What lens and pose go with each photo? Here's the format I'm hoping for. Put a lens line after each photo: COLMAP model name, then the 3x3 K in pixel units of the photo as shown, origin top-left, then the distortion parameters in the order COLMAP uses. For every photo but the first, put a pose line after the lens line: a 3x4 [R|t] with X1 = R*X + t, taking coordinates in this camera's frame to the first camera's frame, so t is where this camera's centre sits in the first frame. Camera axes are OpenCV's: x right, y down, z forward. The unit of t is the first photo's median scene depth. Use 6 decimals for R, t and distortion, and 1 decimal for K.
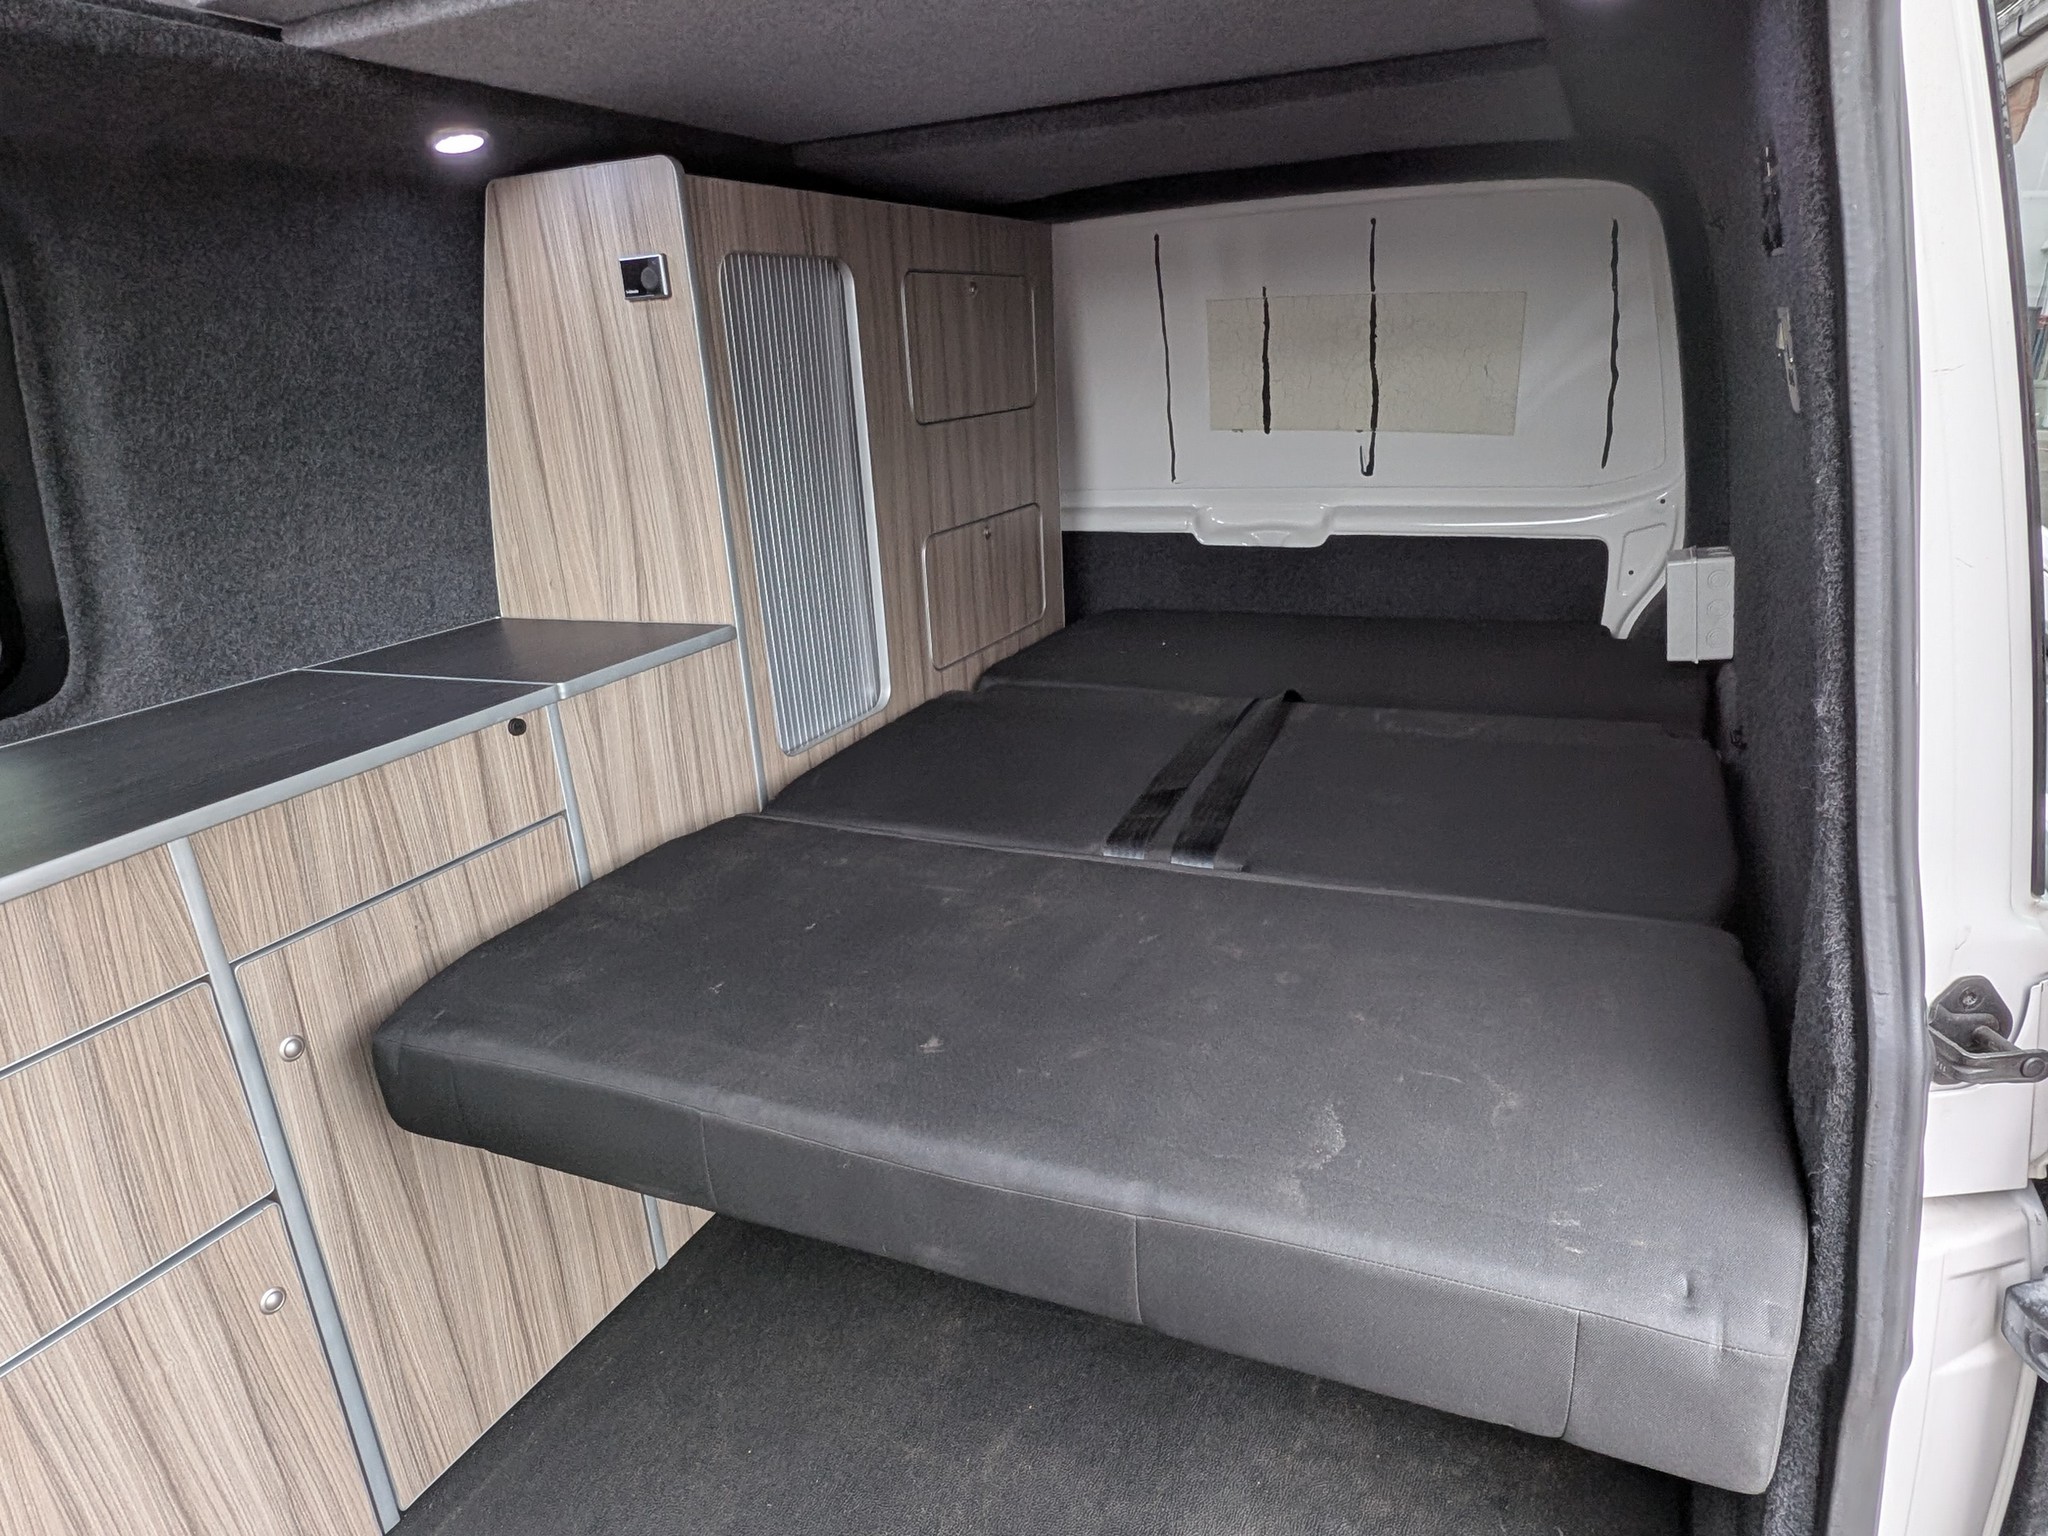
lens RADIAL K [[1261.1, 0, 1033.4], [0, 1261.1, 795.9], [0, 0, 1]] dist [0.000308, -0.002011]
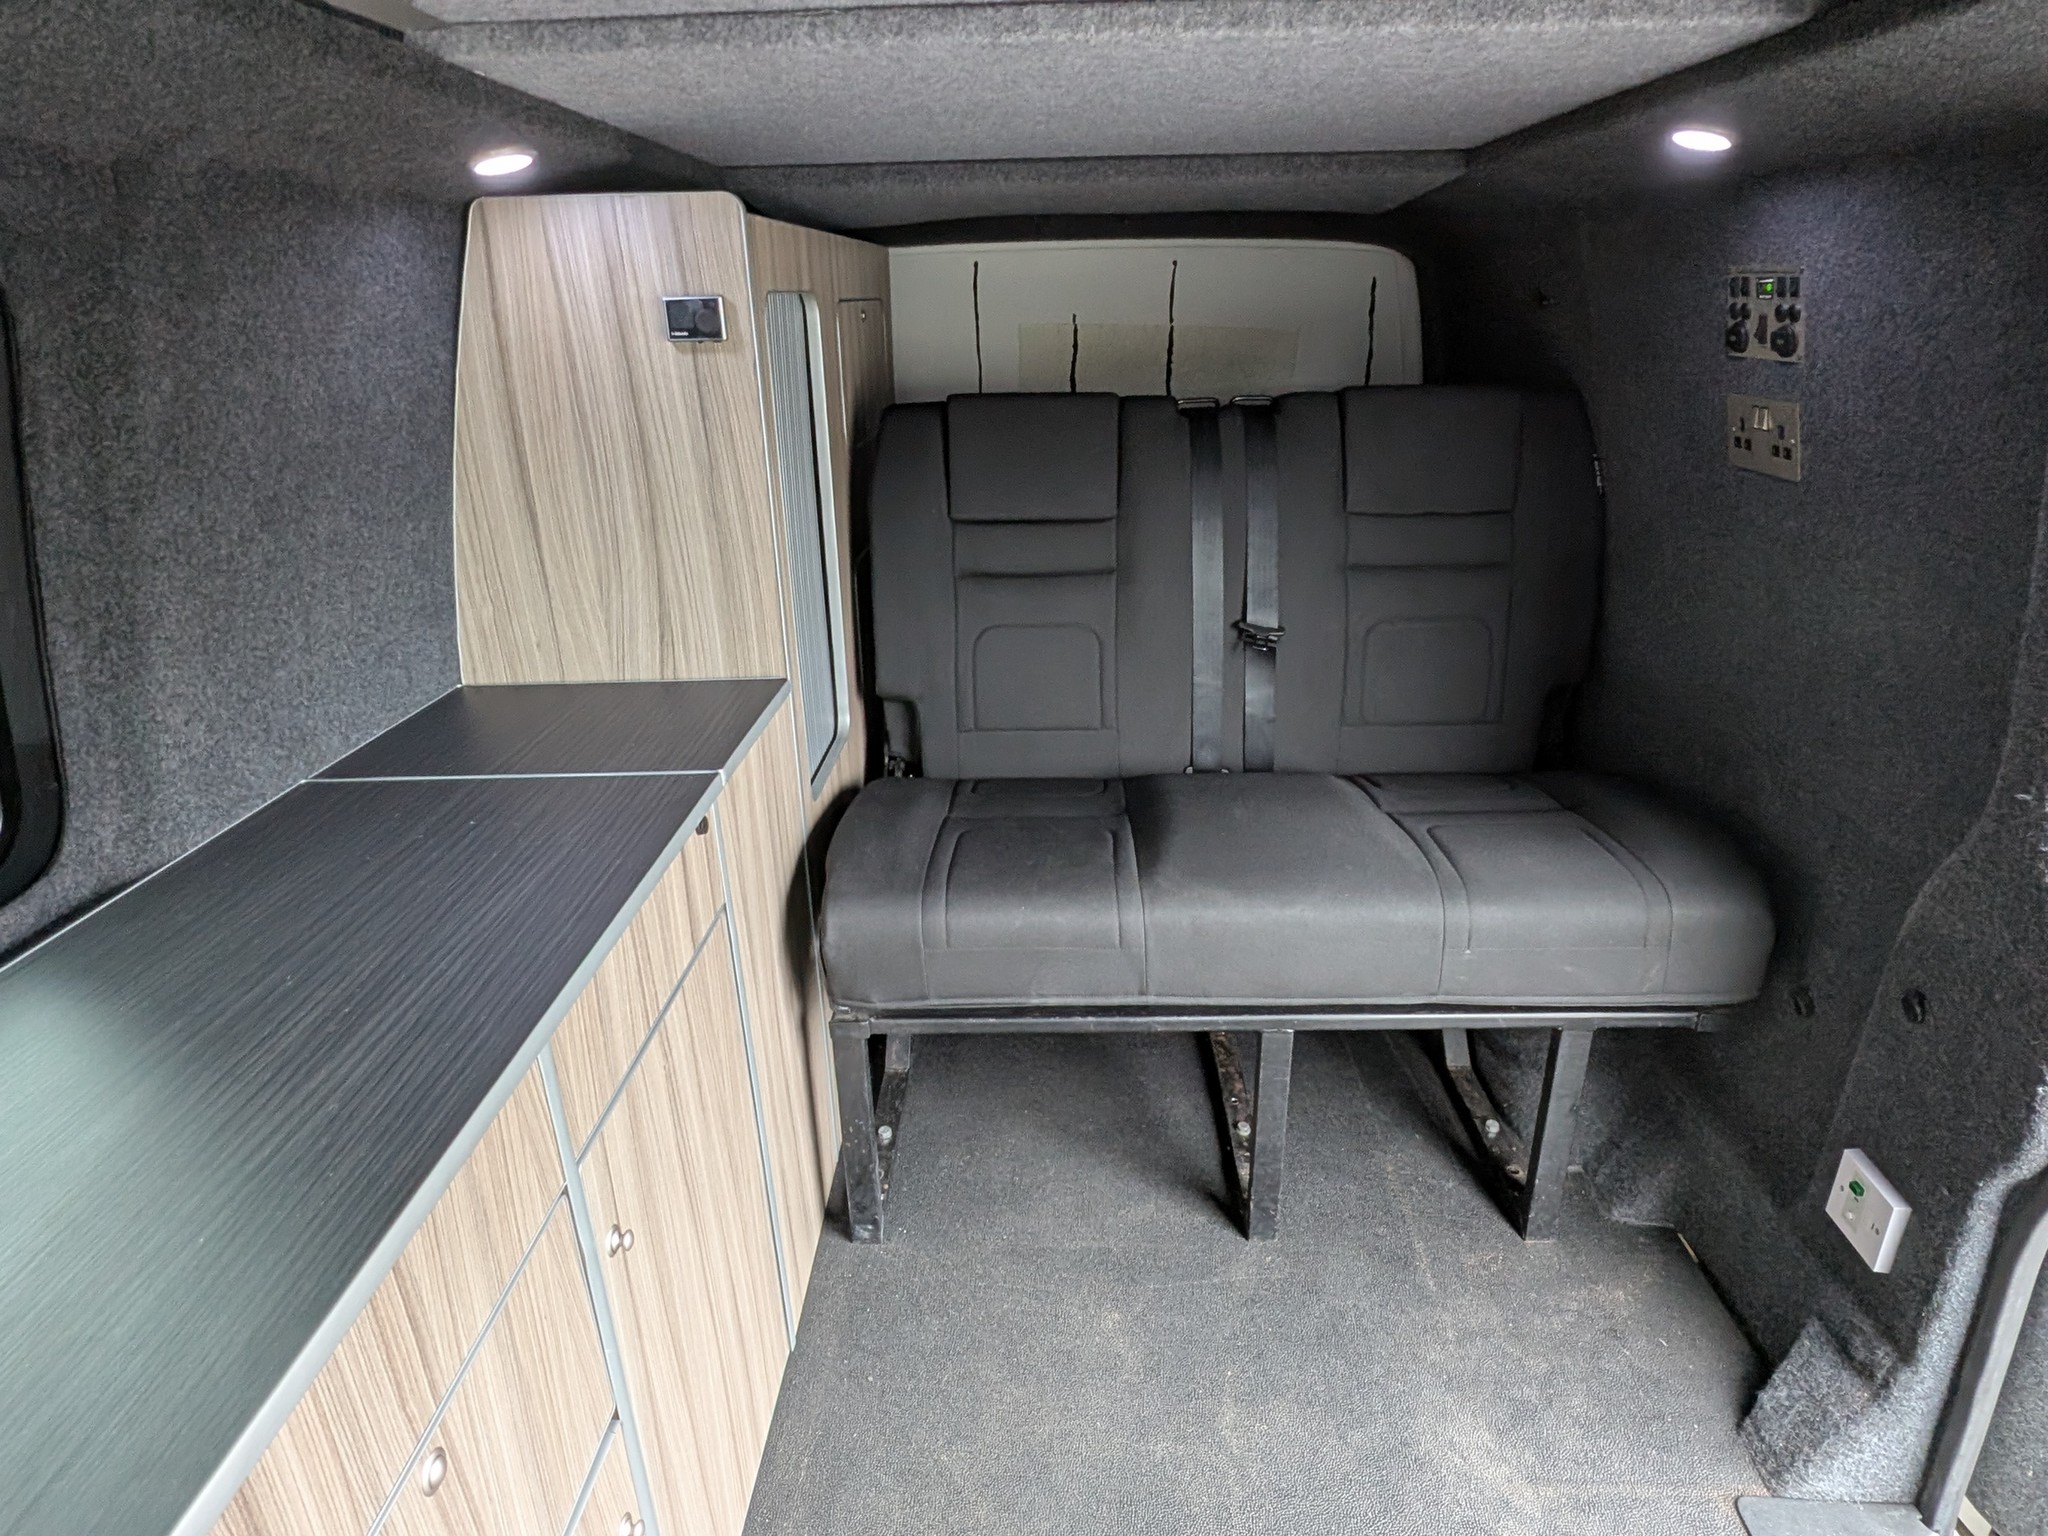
lens RADIAL K [[1165.9, 0, 1024.9], [0, 1165.9, 752.7], [0, 0, 1]] dist [0.003182, 0.000613]
pose [[0.918155, -0.110831, 0.380404, -0.466451], [0.104417, 0.993825, 0.037526, -0.104100], [-0.382215, 0.005266, 0.924059, 0.116802]]
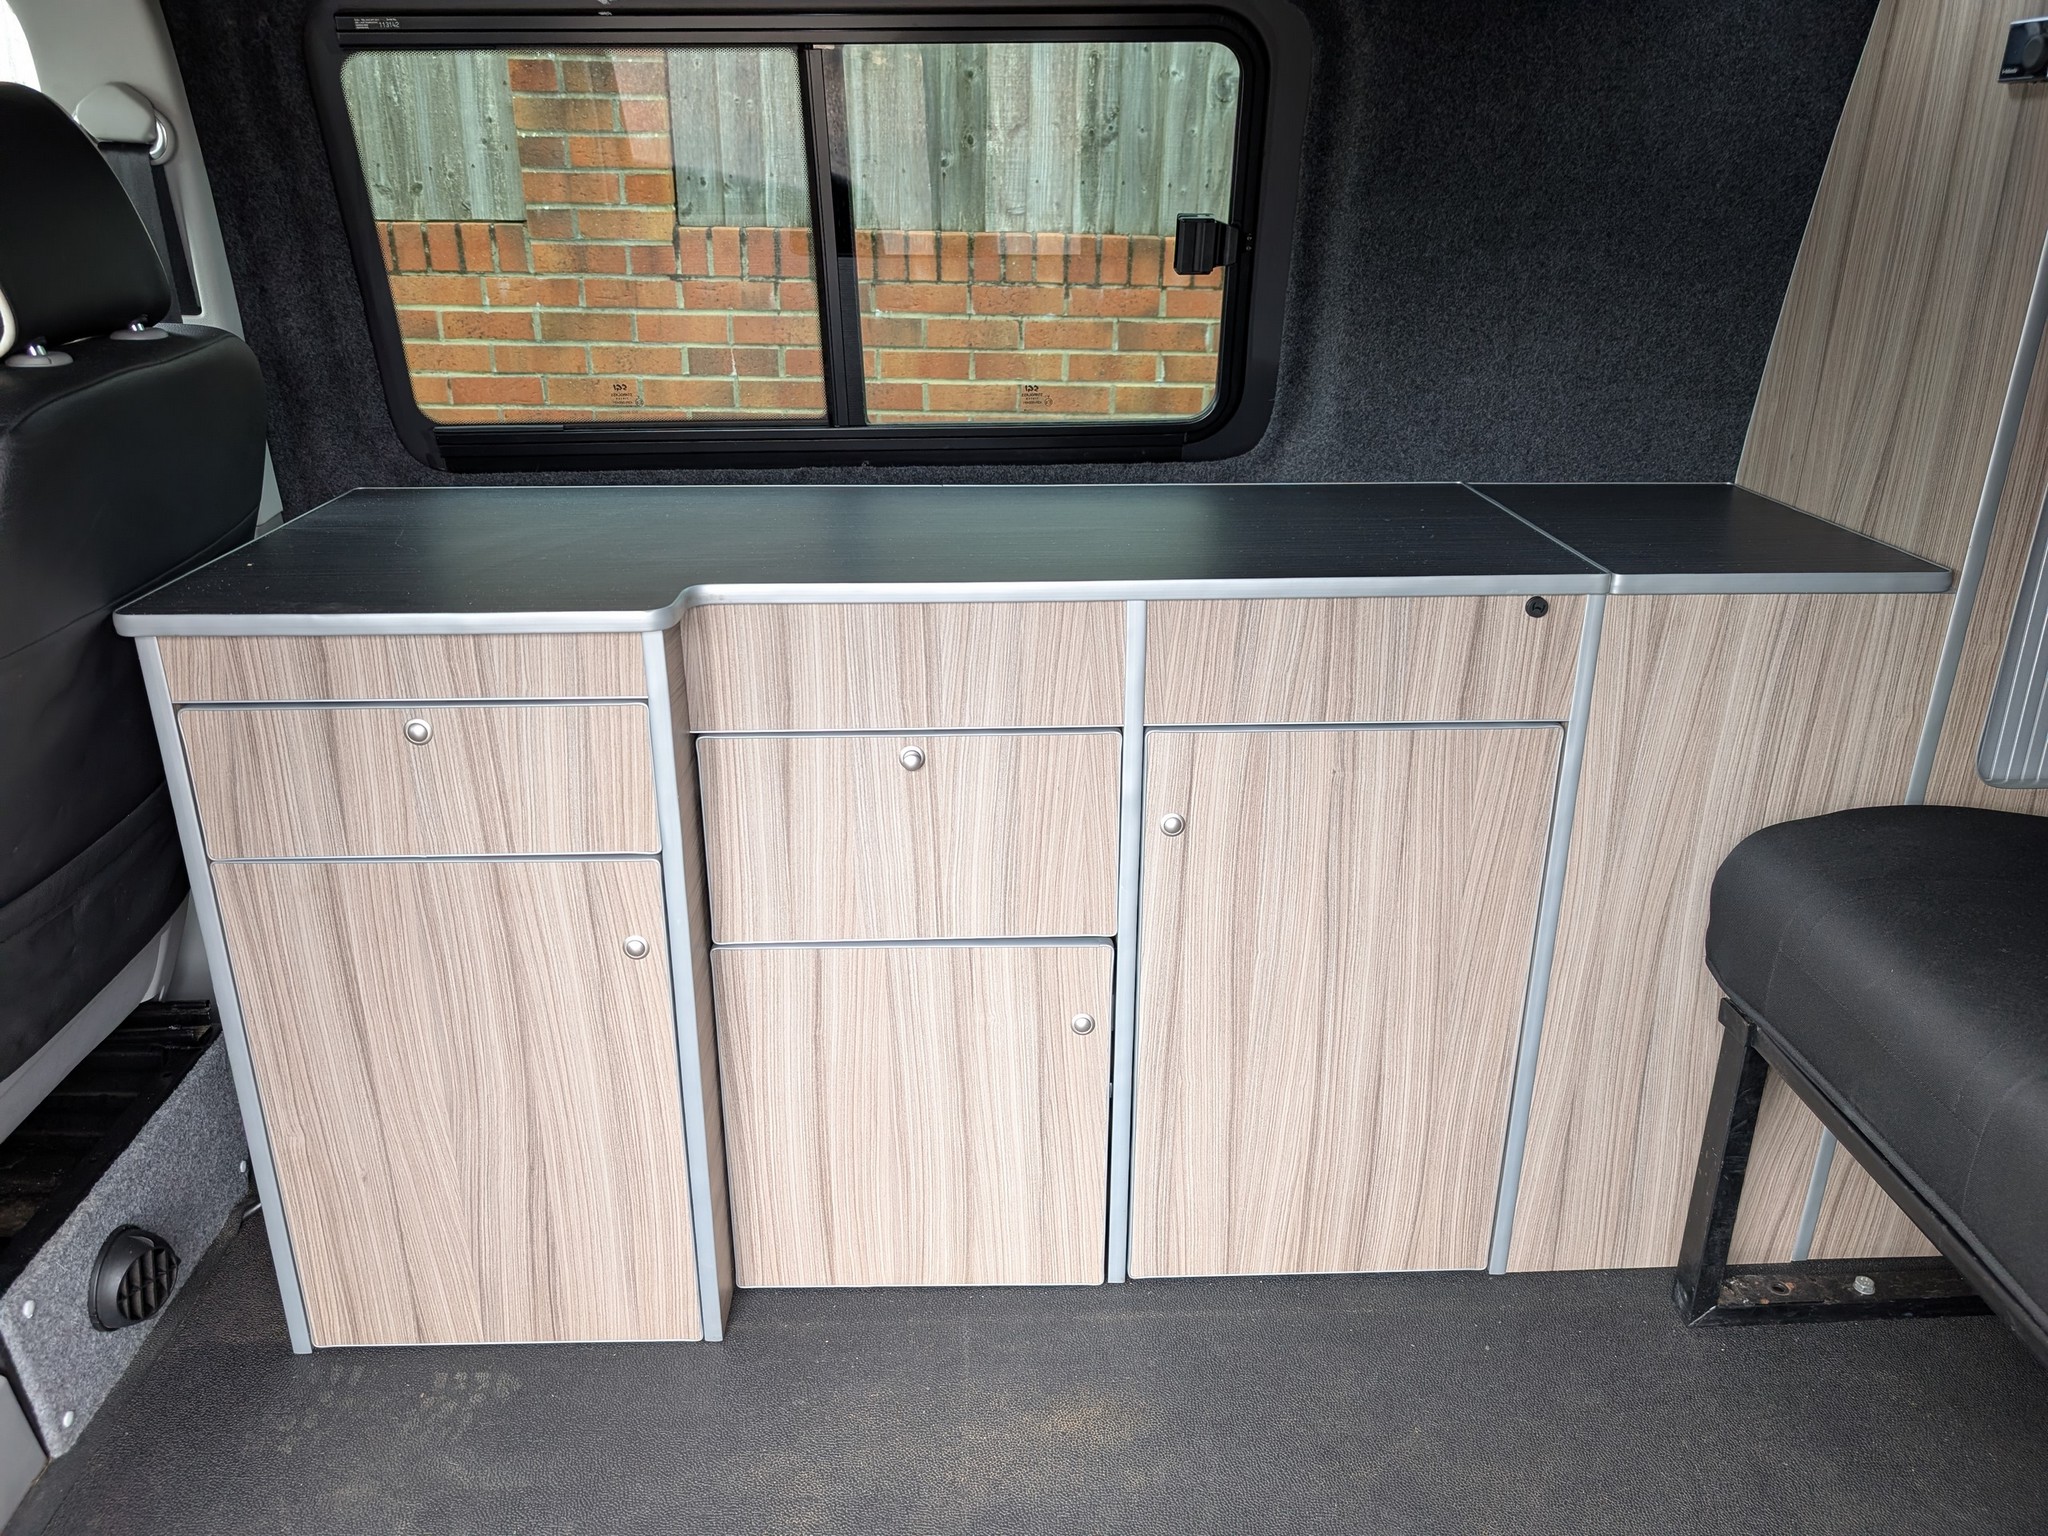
lens RADIAL K [[1479.5, 0, 1021.8], [0, 1479.5, 756.8], [0, 0, 1]] dist [0.024634, -0.025493]
pose [[0.448067, 0.387450, -0.805679, 0.248970], [-0.328288, 0.909554, 0.254830, -0.094710], [0.831543, 0.150314, 0.534736, 0.182952]]
